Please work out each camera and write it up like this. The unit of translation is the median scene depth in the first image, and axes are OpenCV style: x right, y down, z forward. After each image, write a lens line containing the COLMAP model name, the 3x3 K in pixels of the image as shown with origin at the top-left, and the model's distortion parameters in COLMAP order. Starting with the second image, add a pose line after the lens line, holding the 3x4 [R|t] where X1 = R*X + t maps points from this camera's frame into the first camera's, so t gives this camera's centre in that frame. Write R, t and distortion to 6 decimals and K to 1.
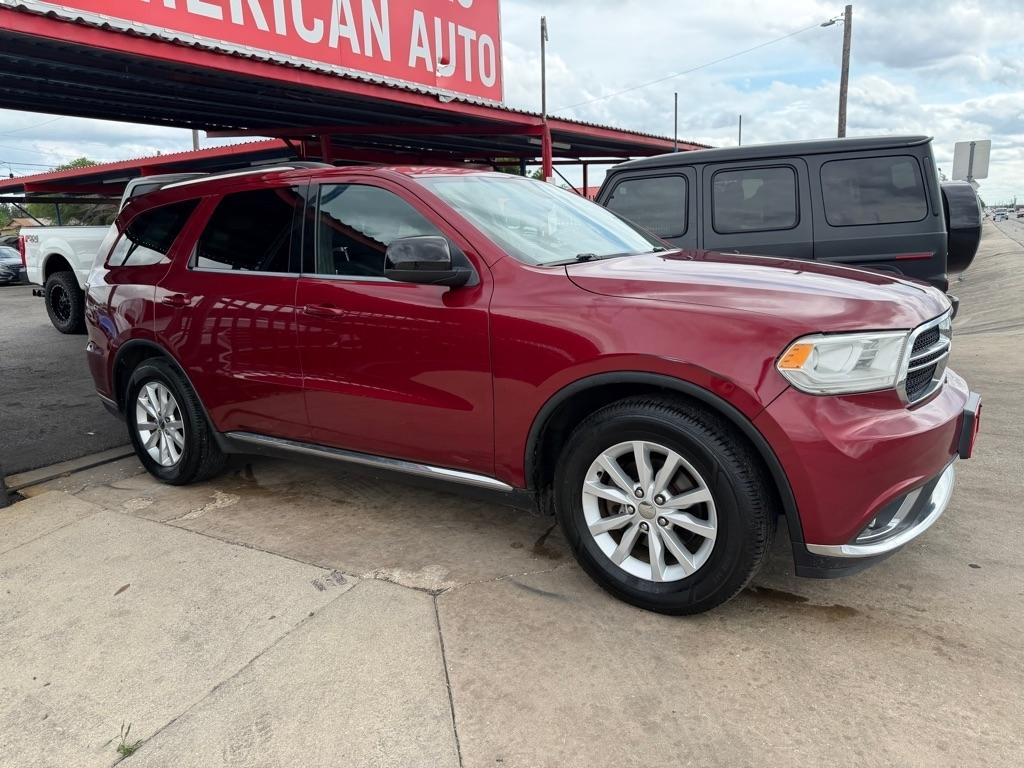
lens RADIAL K [[727.3, 0, 510.6], [0, 727.3, 383.9], [0, 0, 1]] dist [0.014558, -0.021223]
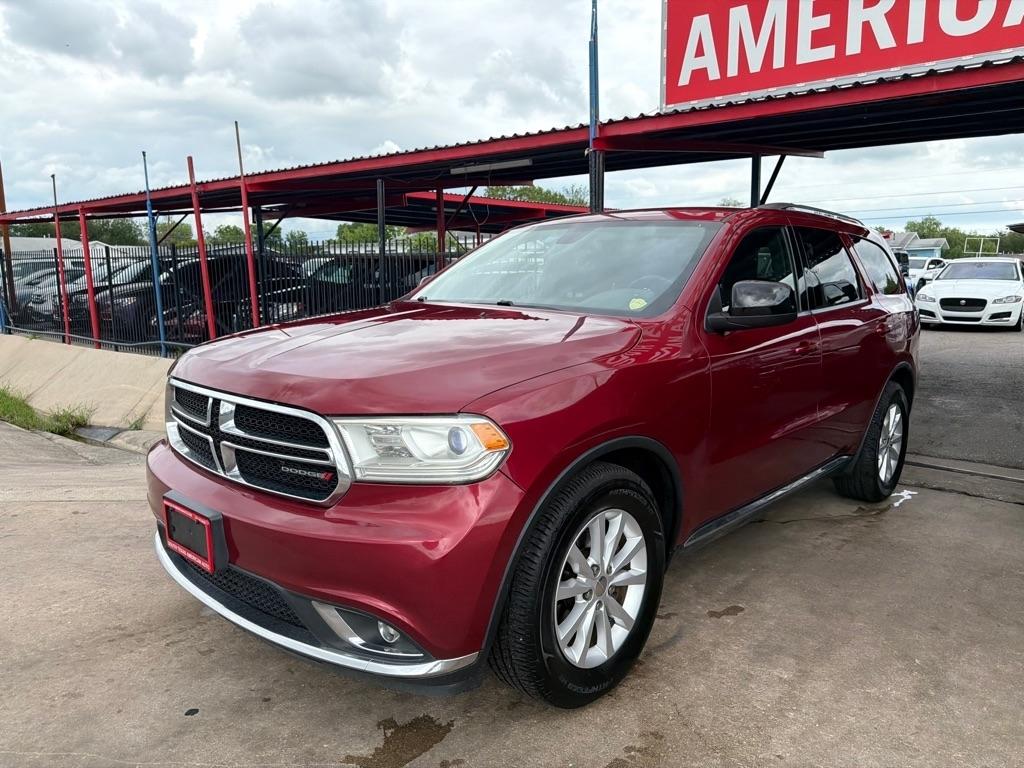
lens RADIAL K [[727.3, 0, 518.0], [0, 727.3, 381.9], [0, 0, 1]] dist [0.014558, -0.021223]
pose [[-0.123074, 0.187141, -0.974593, 0.907235], [-0.198045, 0.957673, 0.208902, -0.234804], [0.972436, 0.218724, -0.080802, 0.926054]]
